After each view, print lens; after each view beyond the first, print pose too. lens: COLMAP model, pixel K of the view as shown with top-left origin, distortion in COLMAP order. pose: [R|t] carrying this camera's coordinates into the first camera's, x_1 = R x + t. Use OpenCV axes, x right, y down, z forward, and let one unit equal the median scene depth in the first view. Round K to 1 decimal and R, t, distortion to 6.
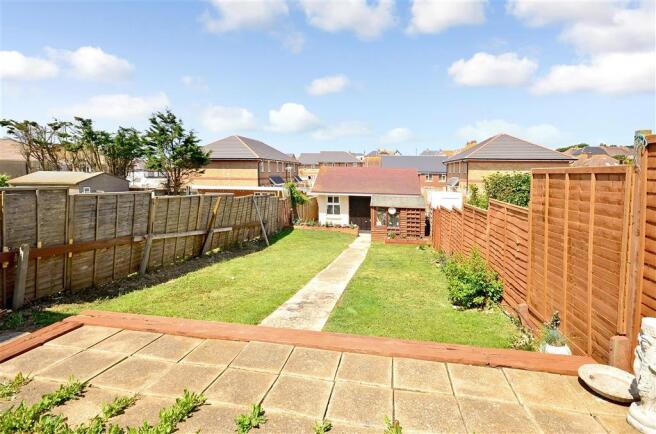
lens RADIAL K [[372.4, 0, 328.9], [0, 372.4, 198.3], [0, 0, 1]] dist [0.003434, 0.000761]
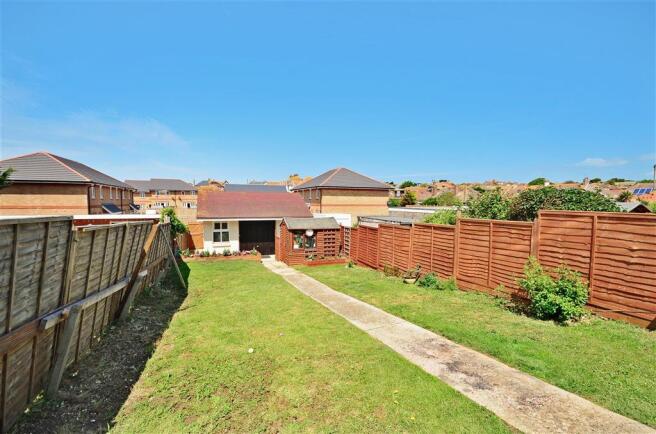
lens RADIAL K [[310.4, 0, 341.6], [0, 310.4, 216.7], [0, 0, 1]] dist [-0.001328, -0.000297]
pose [[0.832561, -0.034017, 0.552888, -0.215171], [0.045609, 0.998933, -0.007220, 0.000158], [-0.552052, 0.031228, 0.833224, 0.247762]]
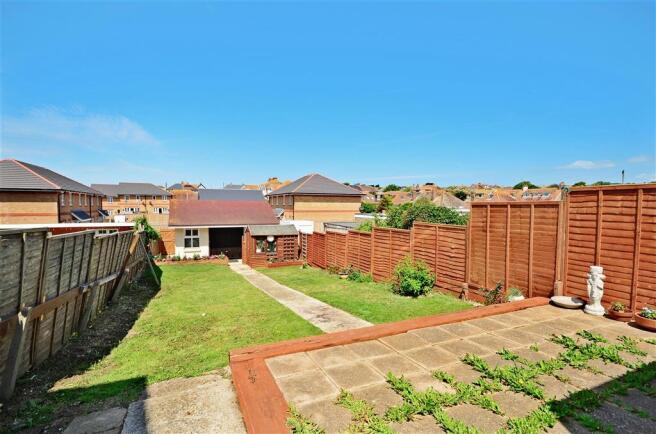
lens RADIAL K [[337.4, 0, 345.9], [0, 337.4, 214.8], [0, 0, 1]] dist [0.003225, 0.000571]
pose [[0.806073, -0.026972, 0.591202, -0.247196], [0.049674, 0.998519, -0.022174, -0.004529], [-0.589728, 0.047241, 0.806219, 0.028760]]
